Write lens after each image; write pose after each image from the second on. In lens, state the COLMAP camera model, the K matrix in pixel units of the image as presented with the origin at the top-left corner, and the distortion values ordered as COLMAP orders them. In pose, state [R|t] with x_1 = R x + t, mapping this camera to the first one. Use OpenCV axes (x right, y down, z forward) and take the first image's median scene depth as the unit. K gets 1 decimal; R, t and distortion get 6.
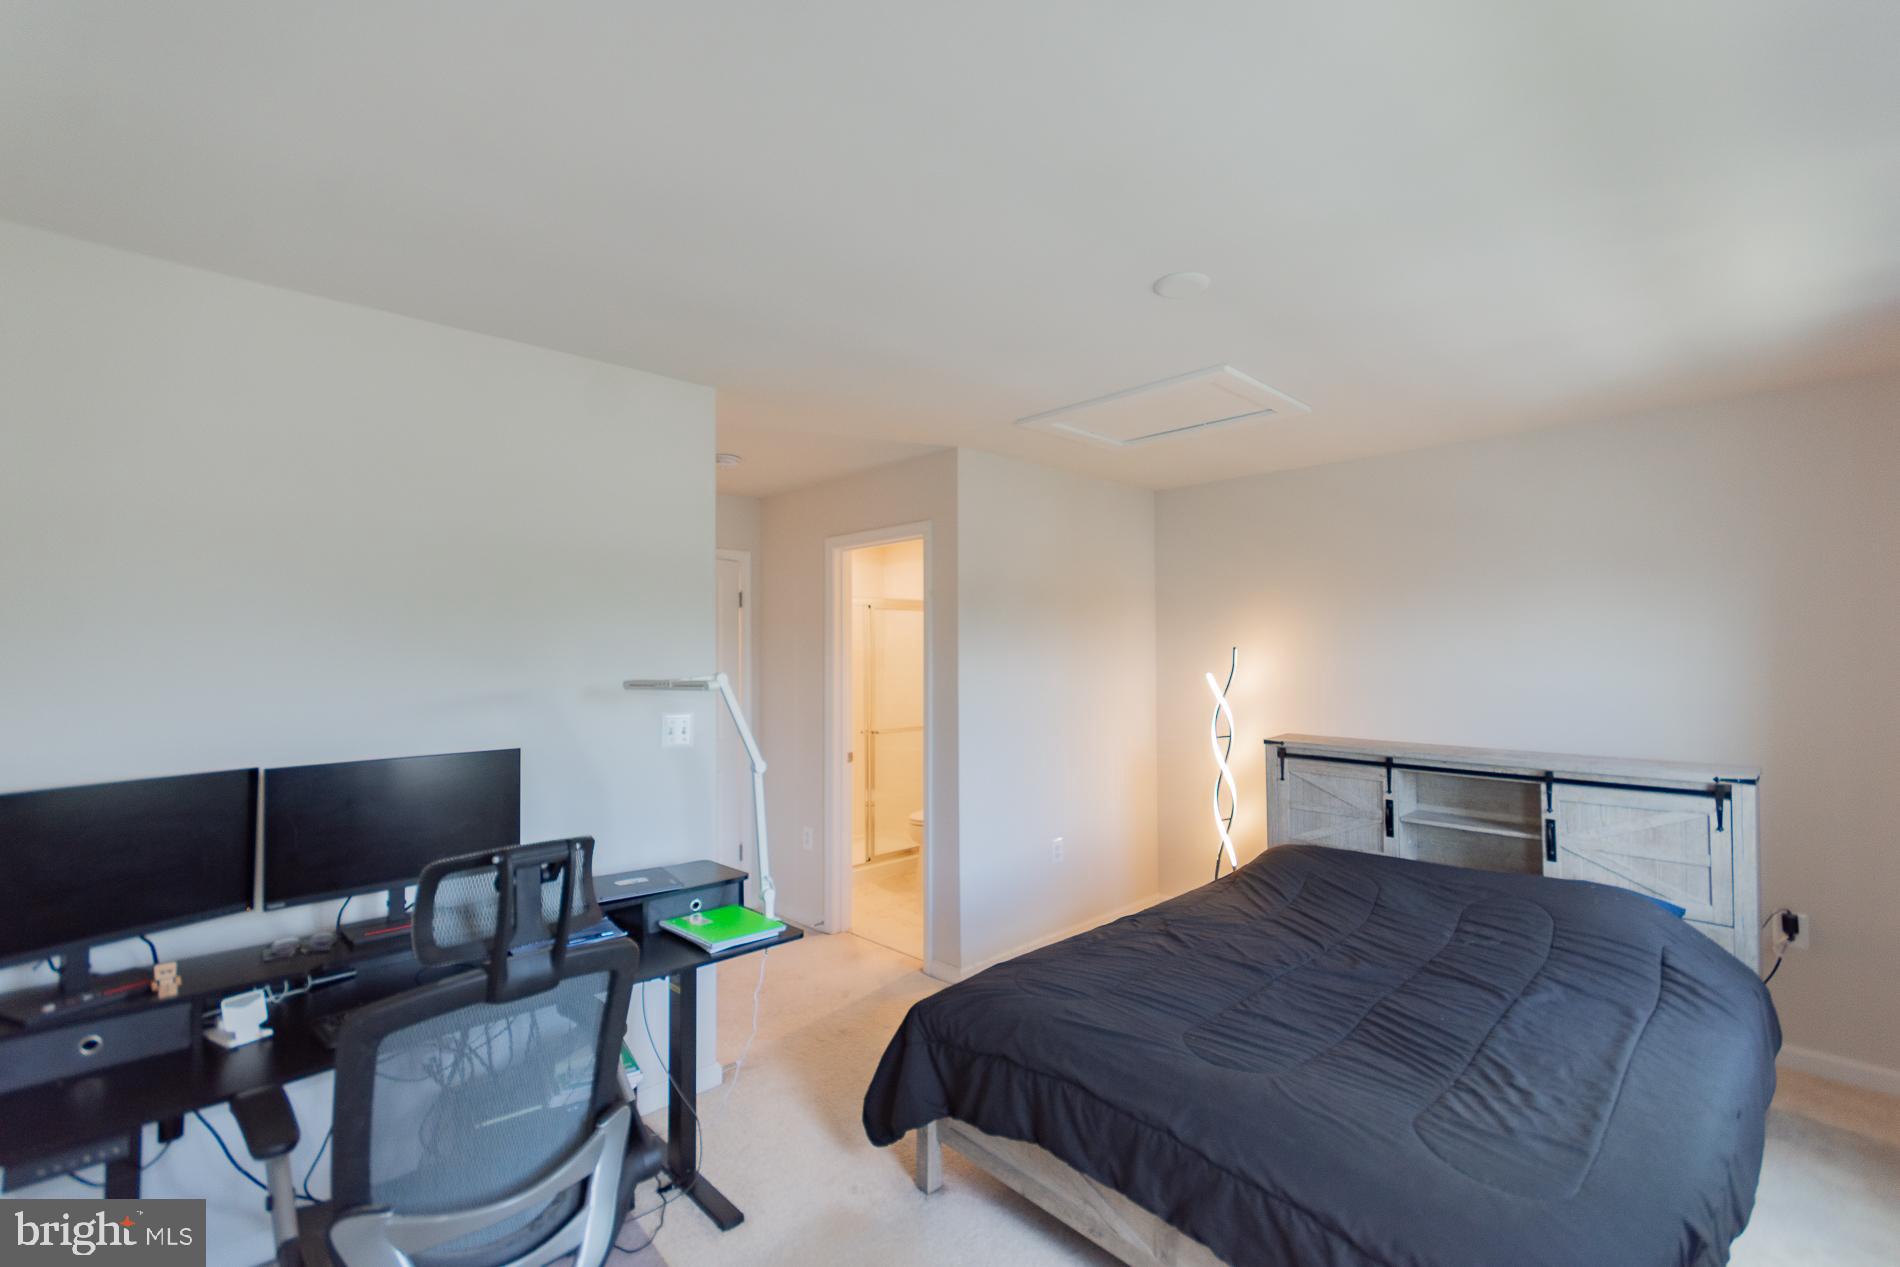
lens RADIAL K [[829.1, 0, 945.2], [0, 829.1, 634.1], [0, 0, 1]] dist [0.009507, -0.001776]
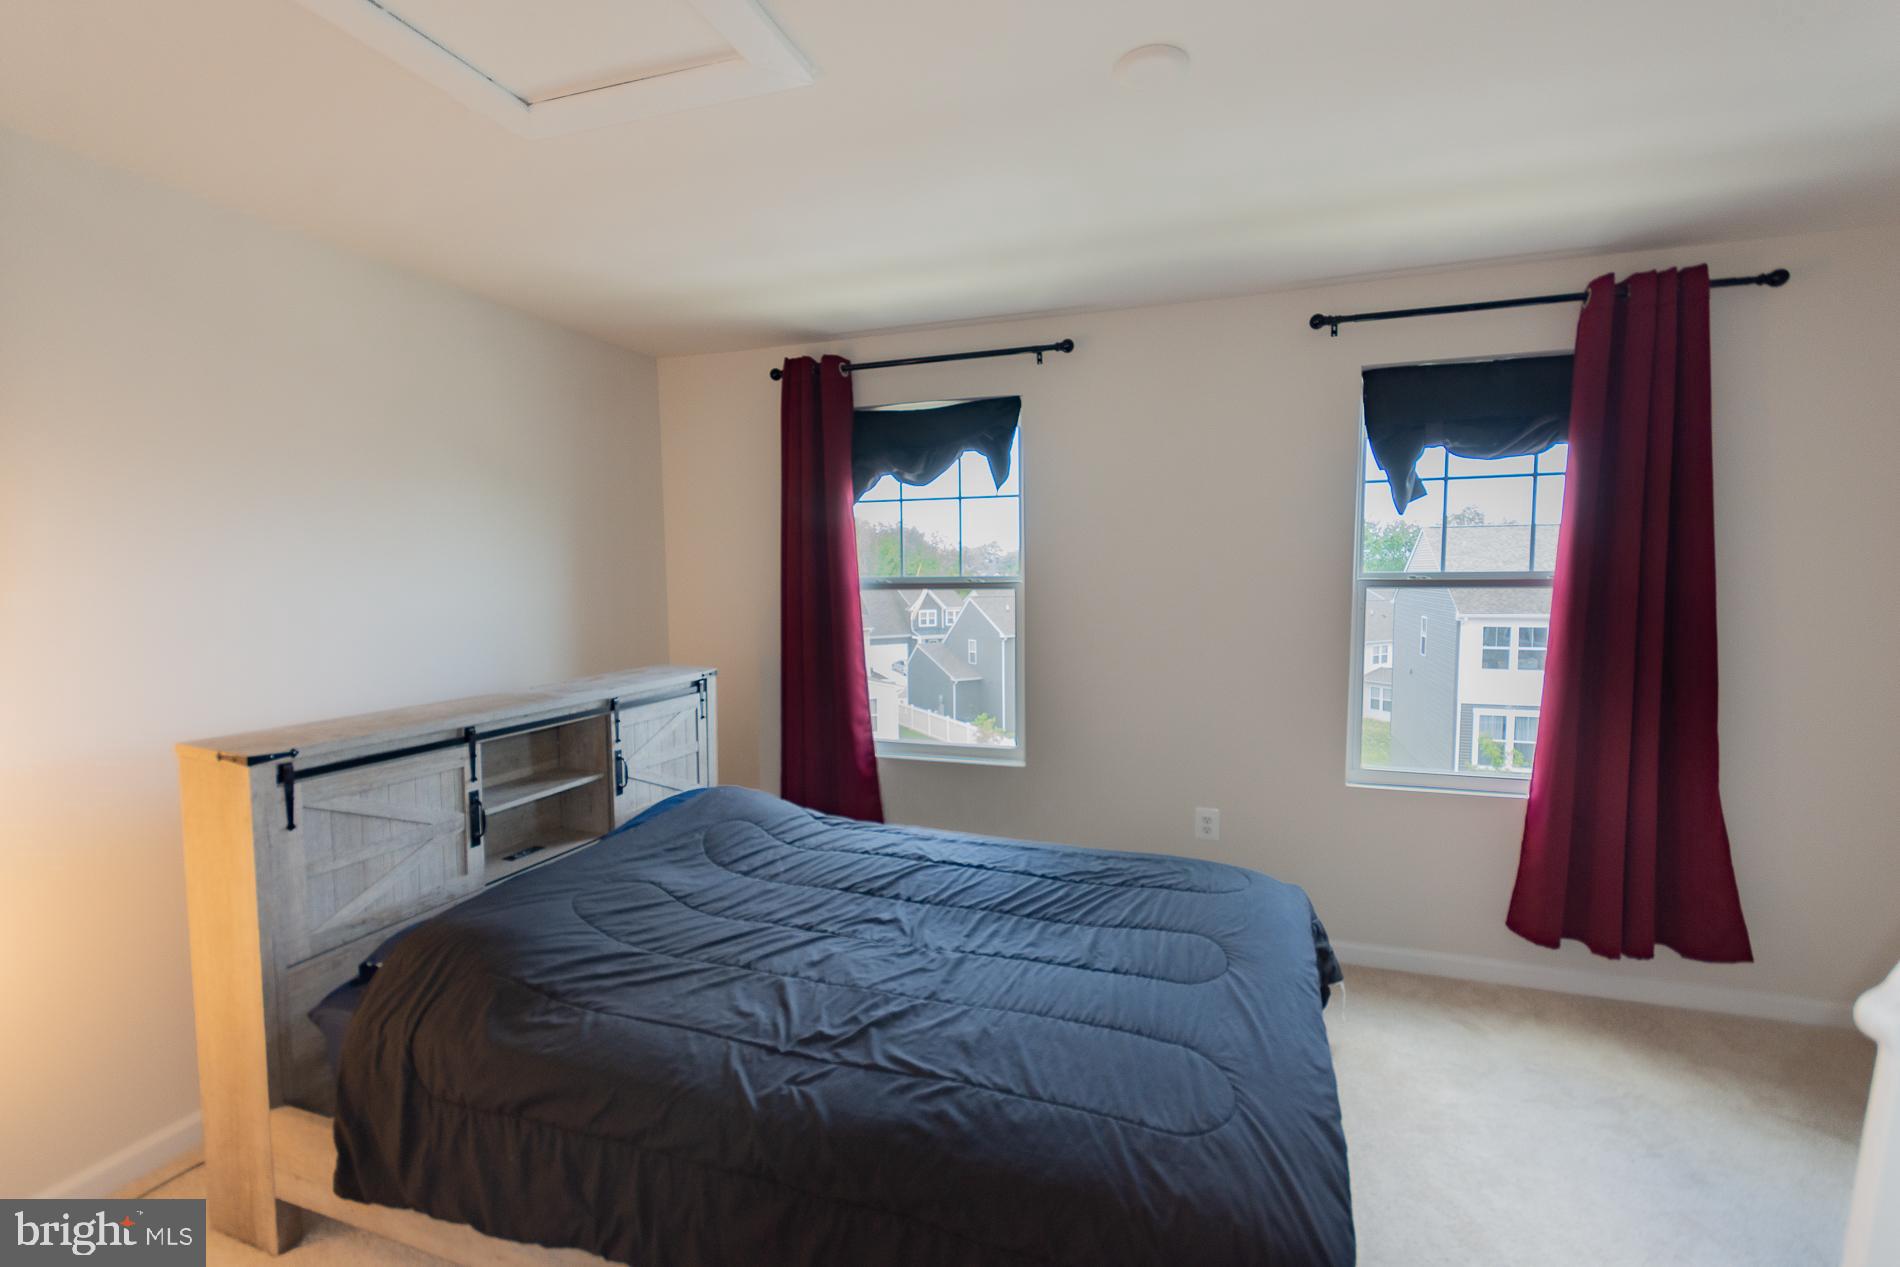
lens RADIAL K [[829.1, 0, 950.8], [0, 829.1, 633.4], [0, 0, 1]] dist [0.009507, -0.001776]
pose [[-0.461714, -0.056389, 0.885235, -0.243558], [-0.009979, 0.998244, 0.058383, 0.036369], [-0.886973, 0.018123, -0.461466, 1.089580]]
